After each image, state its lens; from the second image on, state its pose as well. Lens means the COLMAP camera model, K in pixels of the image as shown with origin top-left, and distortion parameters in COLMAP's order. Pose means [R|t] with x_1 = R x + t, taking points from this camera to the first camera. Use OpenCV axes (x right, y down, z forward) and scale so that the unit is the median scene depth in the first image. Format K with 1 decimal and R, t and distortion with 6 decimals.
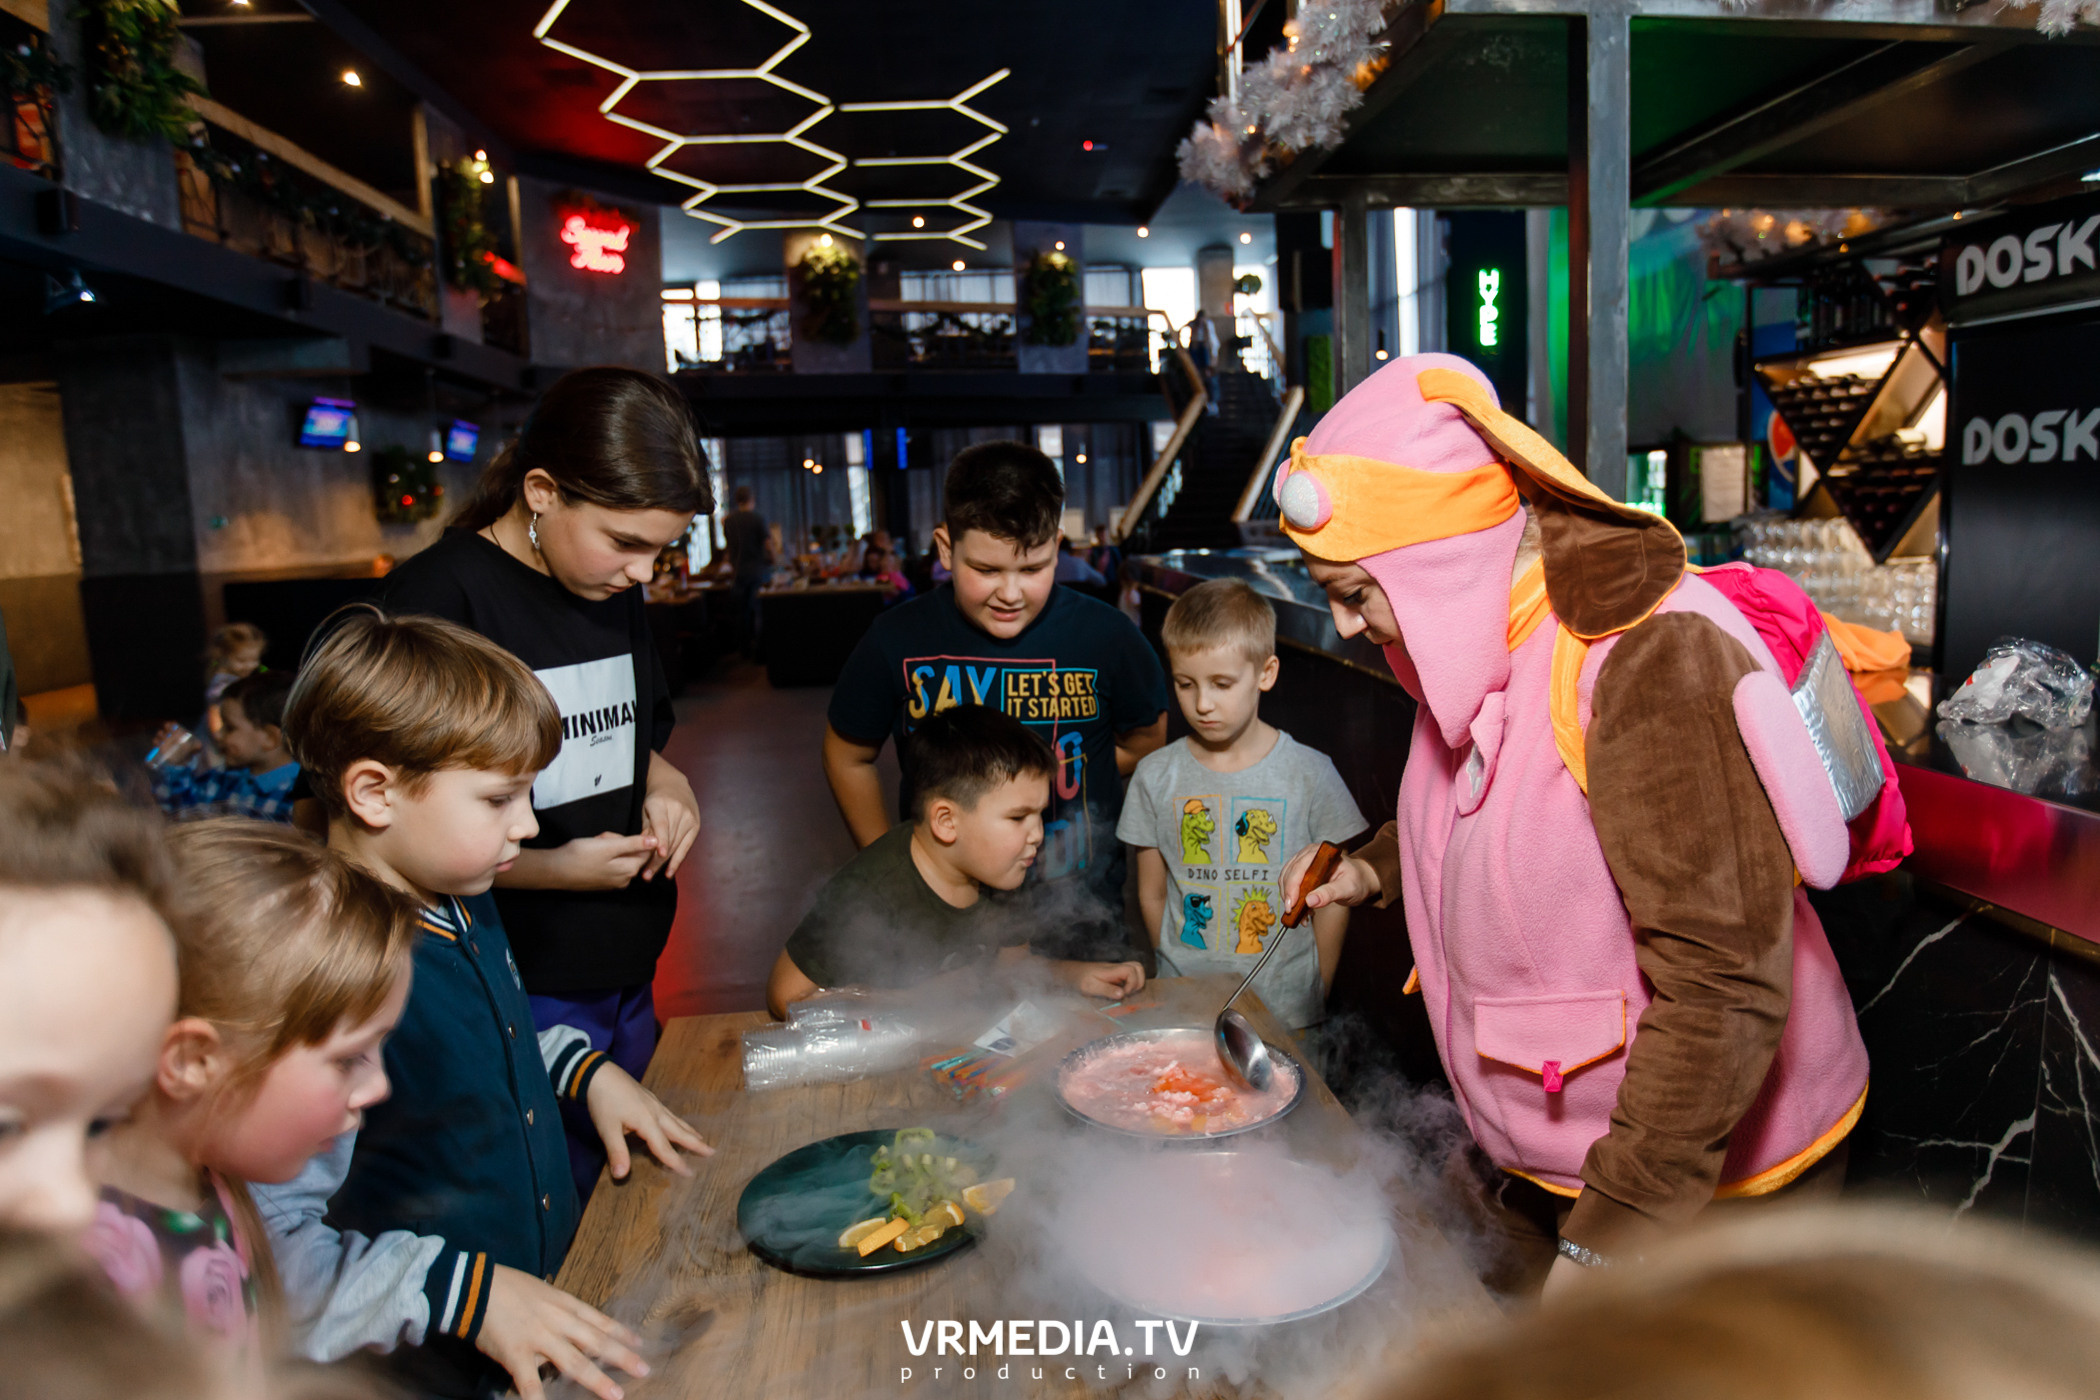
lens RADIAL K [[1396.7, 0, 1085.7], [0, 1396.7, 687.3], [0, 0, 1]] dist [-0.073449, 0.025449]
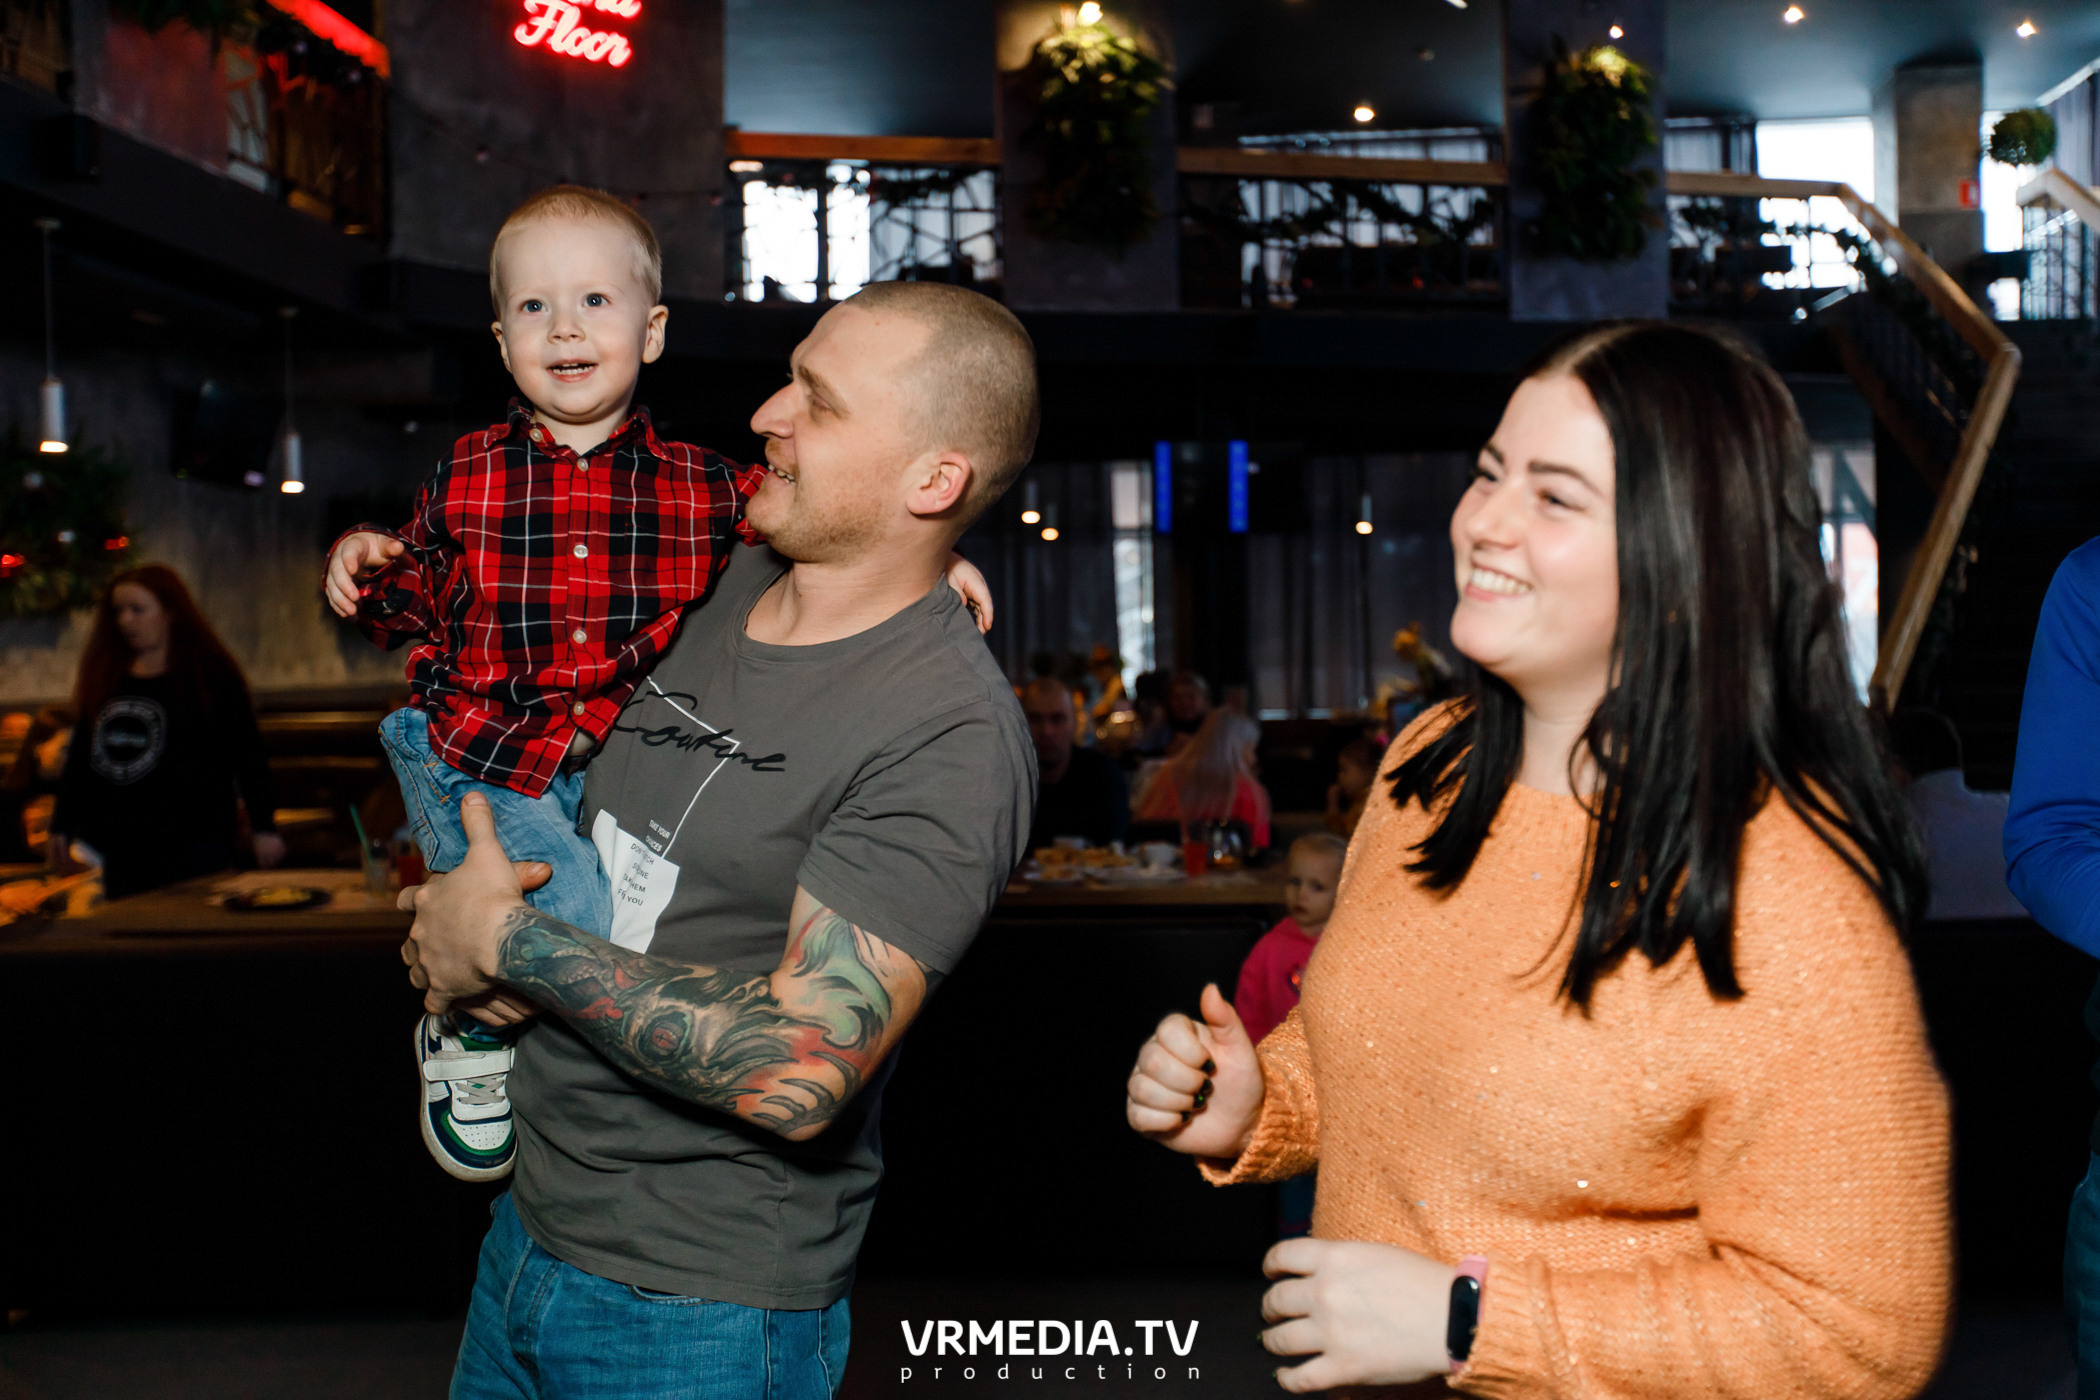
lens RADIAL K [[1894.0, 0, 1065.6], [0, 1894.0, 700.0], [0, 0, 1]] dist [-0.016593, 0.017185]
pose [[0.983230, 0.030272, -0.179843, -0.089039], [-0.046486, 0.995155, -0.086637, -0.057781], [0.176348, 0.093544, 0.979873, 0.477451]]
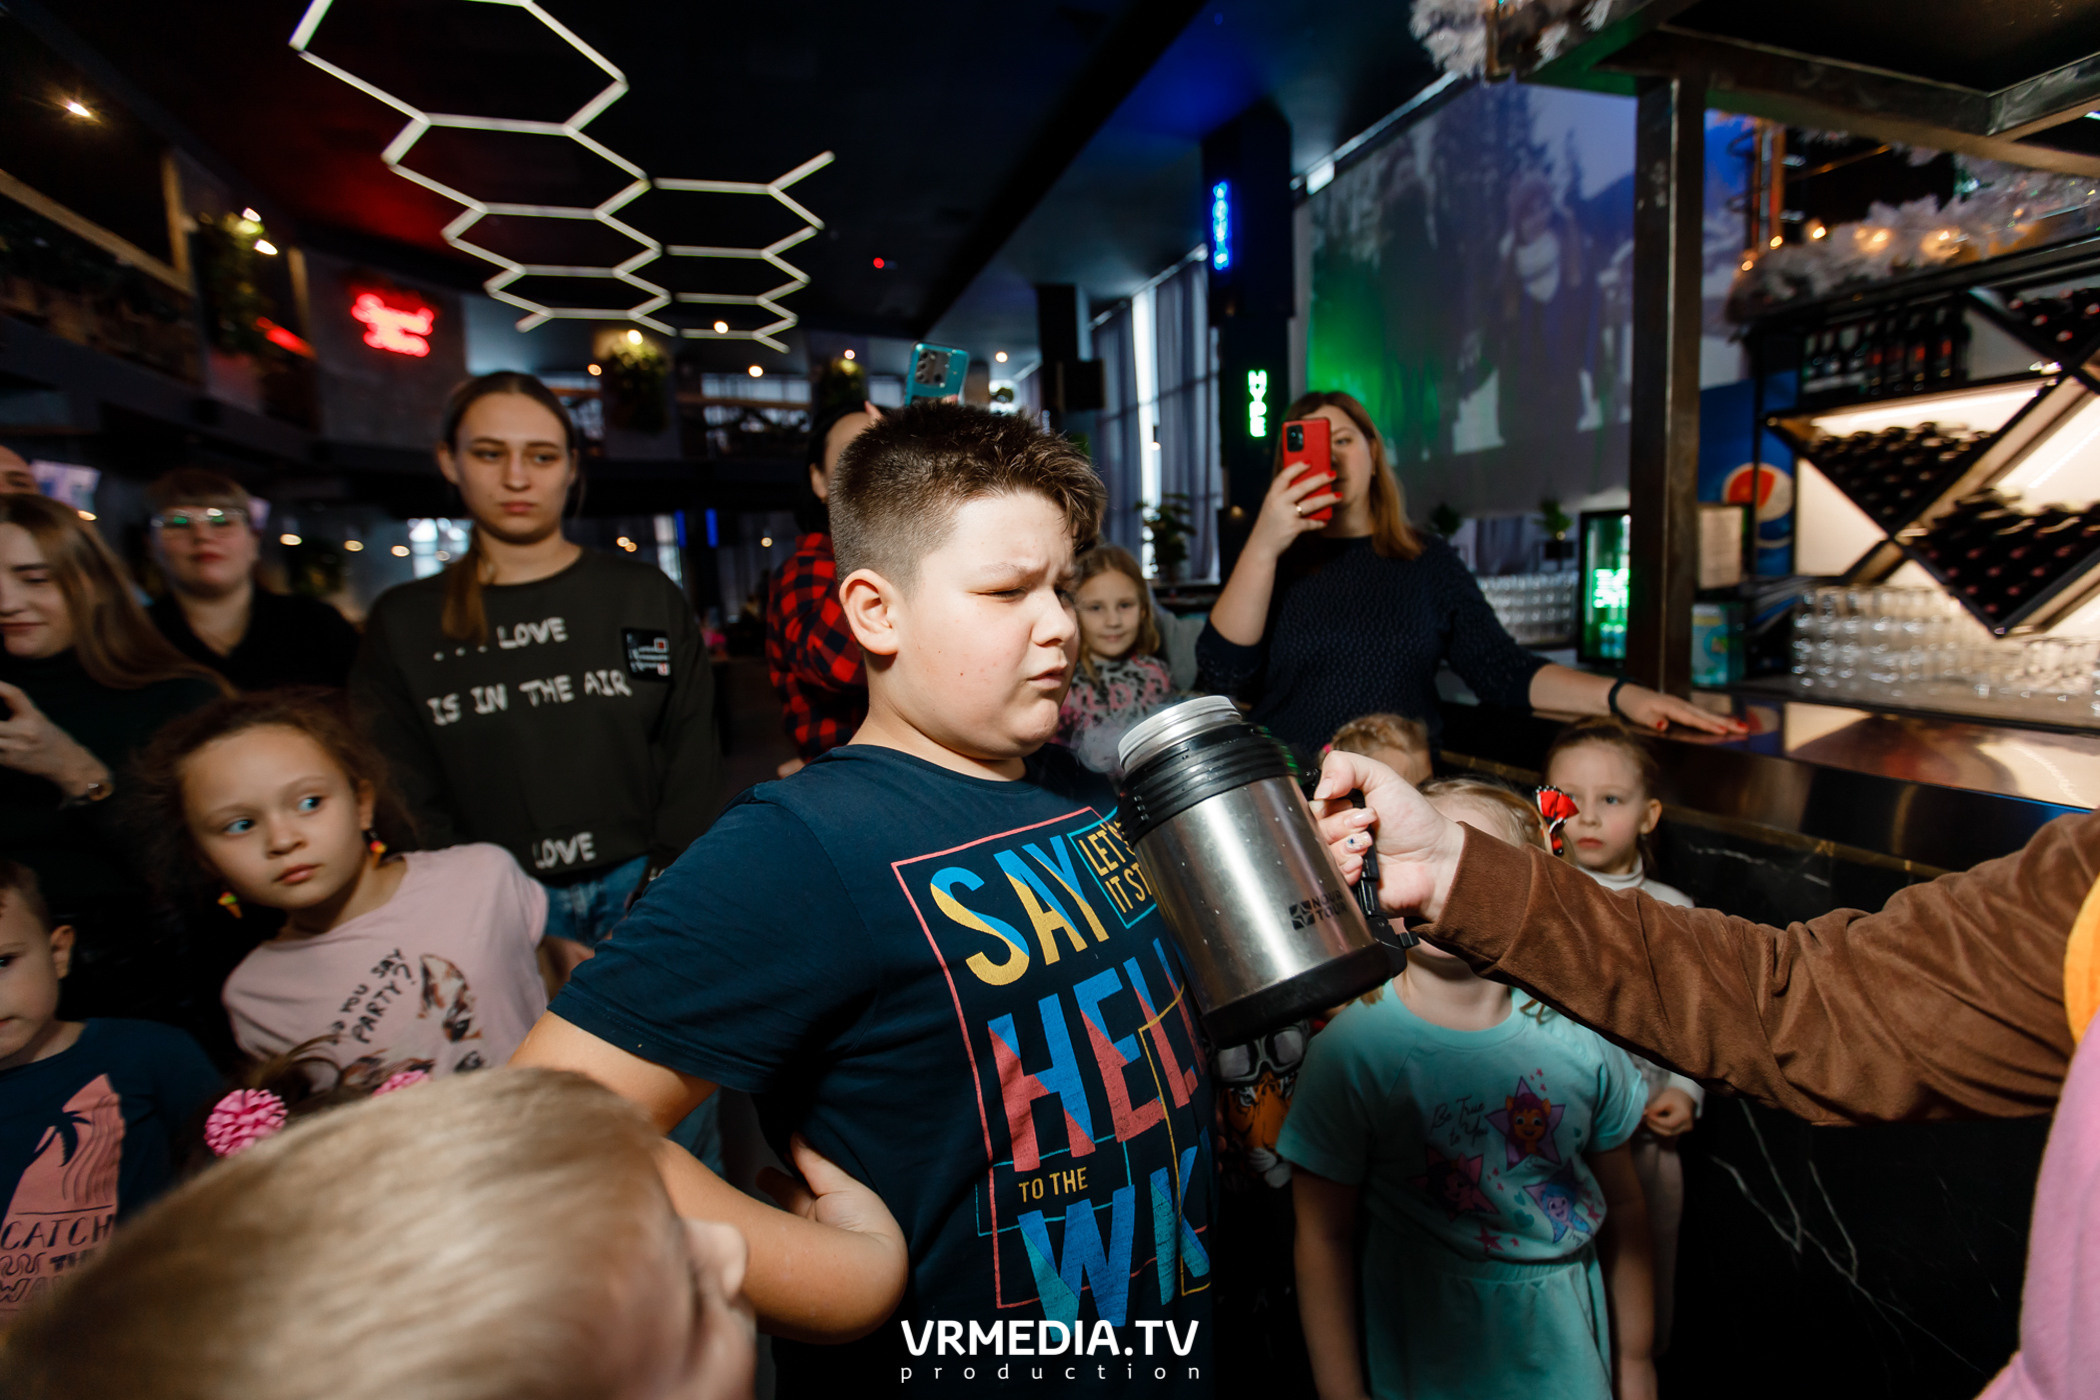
lens RADIAL K [[982.1, 0, 1068.5], [0, 982.1, 690.5], [0, 0, 1]] dist [-0.016924, -0.004438]
pose [[0.970505, -0.034579, 0.238587, -0.053825], [0.038071, 0.999225, -0.010041, -0.025682], [-0.238055, 0.018828, 0.971069, 0.194691]]
